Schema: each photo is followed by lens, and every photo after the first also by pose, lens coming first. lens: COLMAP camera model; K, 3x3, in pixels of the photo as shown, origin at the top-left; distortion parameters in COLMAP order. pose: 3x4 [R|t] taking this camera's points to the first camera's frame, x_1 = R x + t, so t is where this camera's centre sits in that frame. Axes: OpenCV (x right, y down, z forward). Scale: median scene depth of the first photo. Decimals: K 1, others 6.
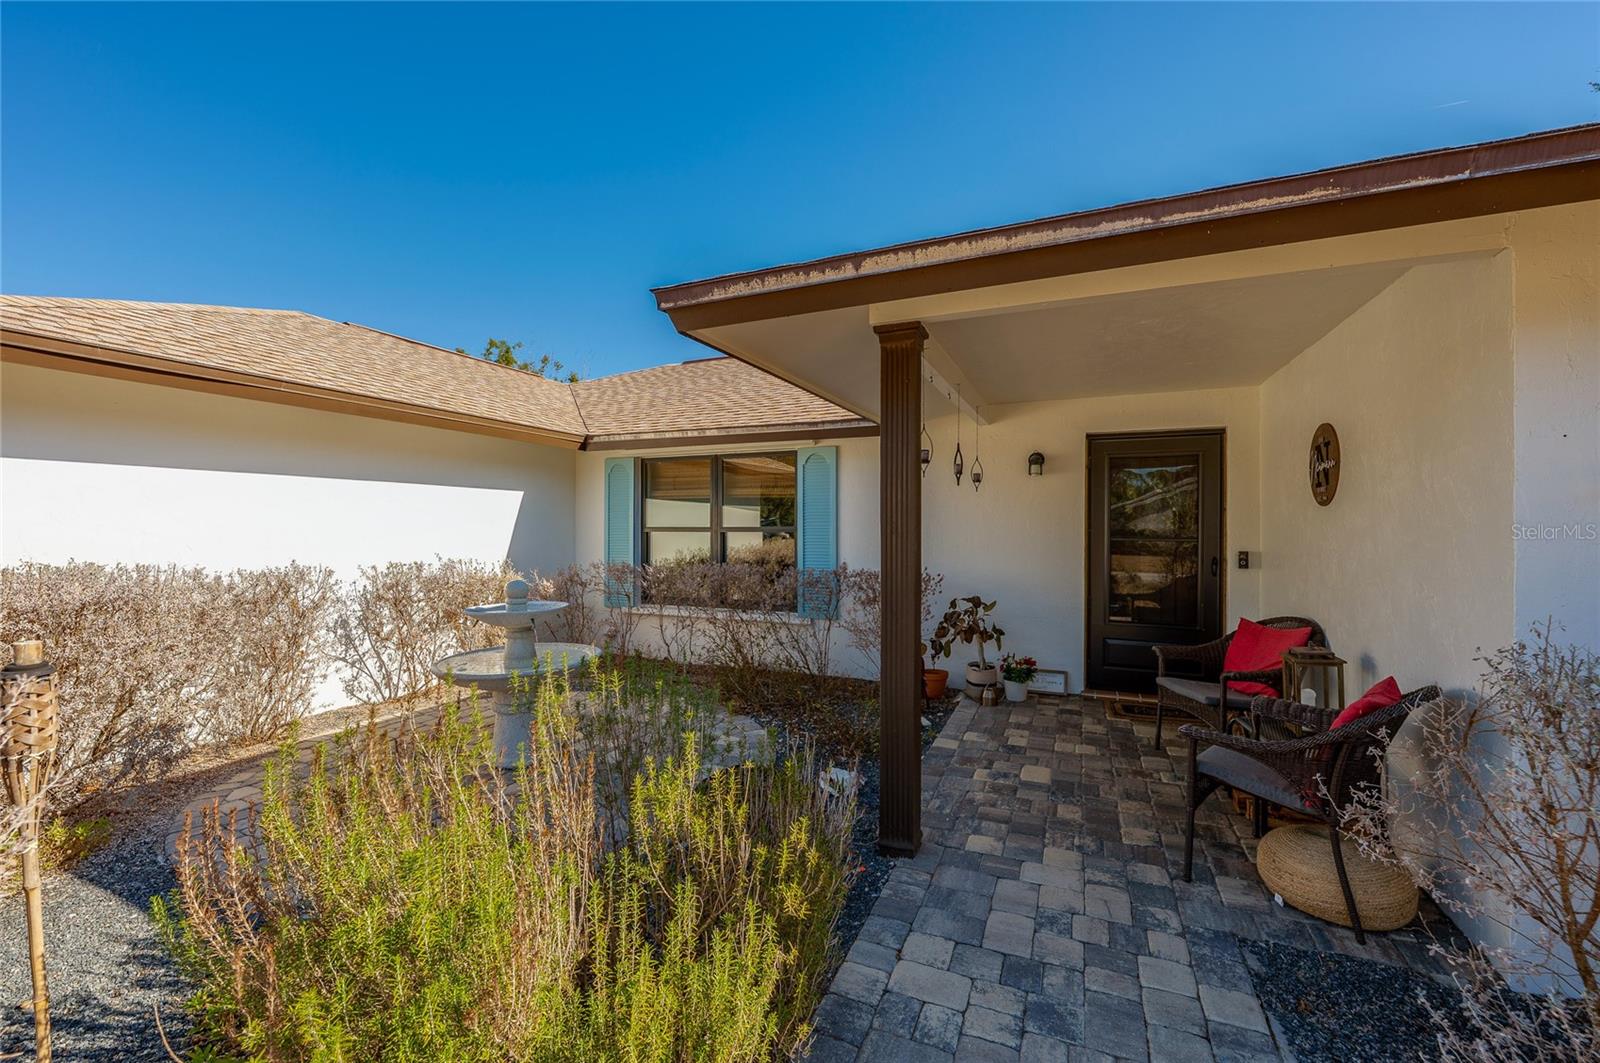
lens RADIAL K [[638.5, 0, 812.7], [0, 638.5, 526.3], [0, 0, 1]] dist [-0.011183, -0.000003]
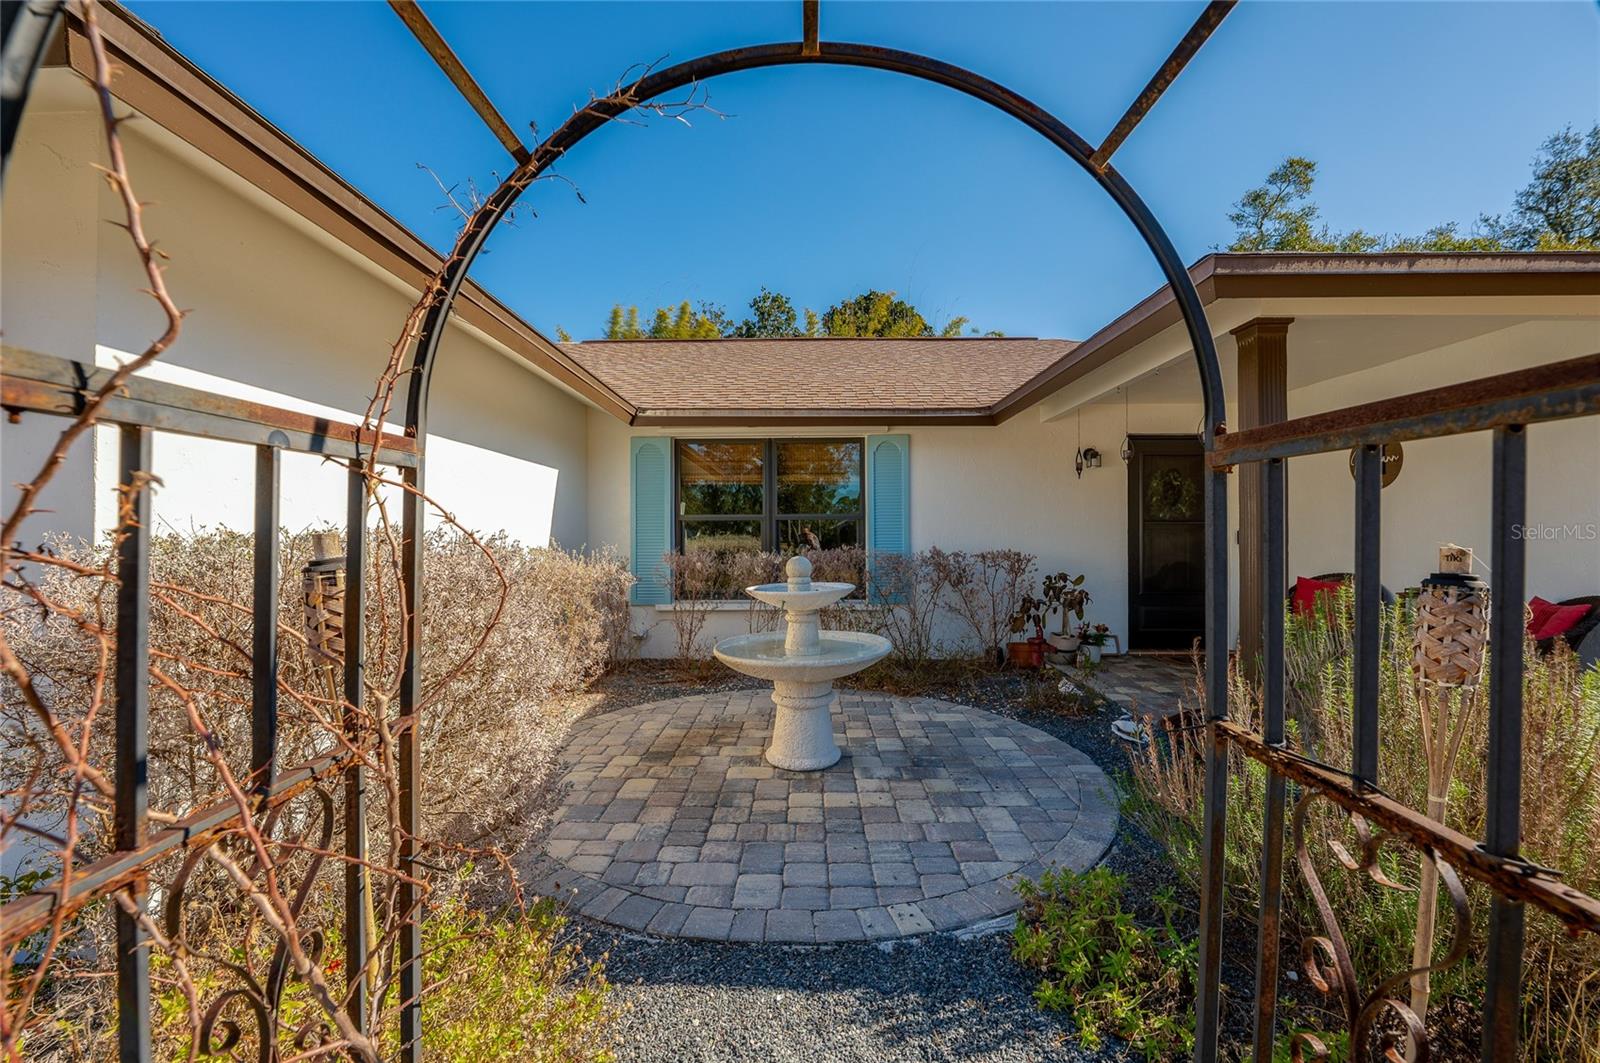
lens RADIAL K [[638.5, 0, 805.6], [0, 638.5, 531.7], [0, 0, 1]] dist [-0.011183, -0.000003]
pose [[0.928078, -0.001147, 0.372384, -0.497587], [0.003593, 0.999976, -0.005873, 0.035939], [-0.372368, 0.006789, 0.928060, 0.109016]]
